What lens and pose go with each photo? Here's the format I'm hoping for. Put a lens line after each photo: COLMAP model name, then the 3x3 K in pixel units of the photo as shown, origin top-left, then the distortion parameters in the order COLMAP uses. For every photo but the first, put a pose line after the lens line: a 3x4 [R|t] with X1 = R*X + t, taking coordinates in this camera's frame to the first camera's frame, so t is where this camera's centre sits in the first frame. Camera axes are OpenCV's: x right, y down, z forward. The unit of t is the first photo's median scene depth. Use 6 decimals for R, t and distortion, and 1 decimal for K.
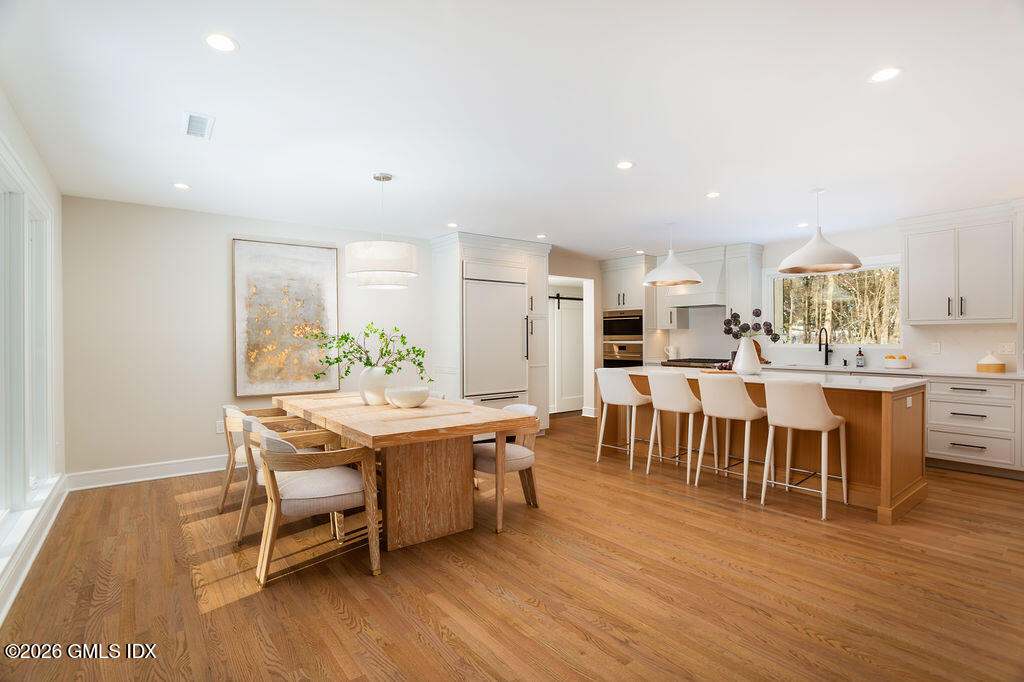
lens RADIAL K [[496.9, 0, 509.3], [0, 496.9, 342.1], [0, 0, 1]] dist [-0.067640, 0.031668]
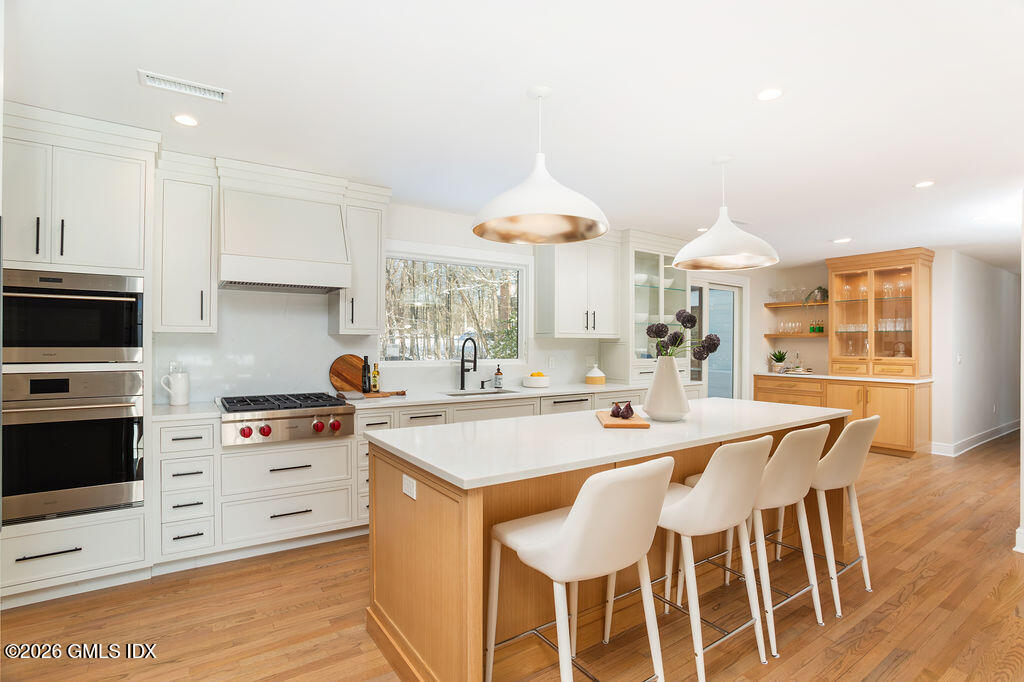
lens RADIAL K [[496.9, 0, 509.3], [0, 496.9, 342.1], [0, 0, 1]] dist [-0.067640, 0.031668]
pose [[0.054859, 0.009396, 0.998450, -0.086700], [0.006093, 0.999934, -0.009745, -0.015639], [-0.998476, 0.006618, 0.054798, 0.839770]]
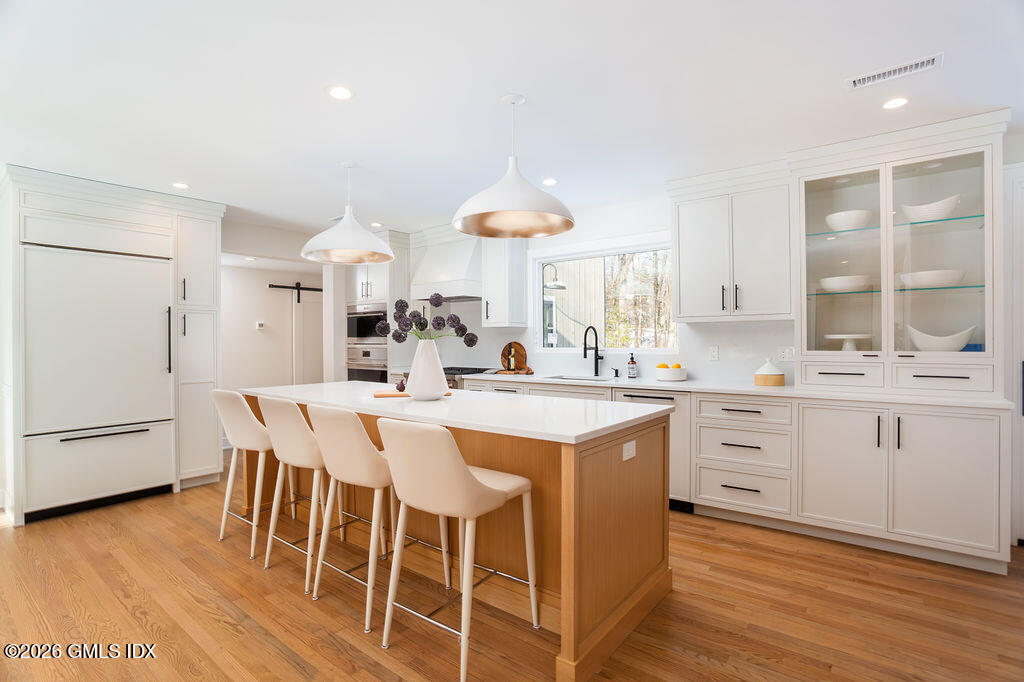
lens RADIAL K [[496.9, 0, 509.3], [0, 496.9, 342.1], [0, 0, 1]] dist [-0.067640, 0.031668]
pose [[0.970592, -0.001841, 0.240725, 0.315115], [0.003147, 0.999982, -0.005042, -0.002245], [-0.240712, 0.005651, 0.970580, 0.262440]]
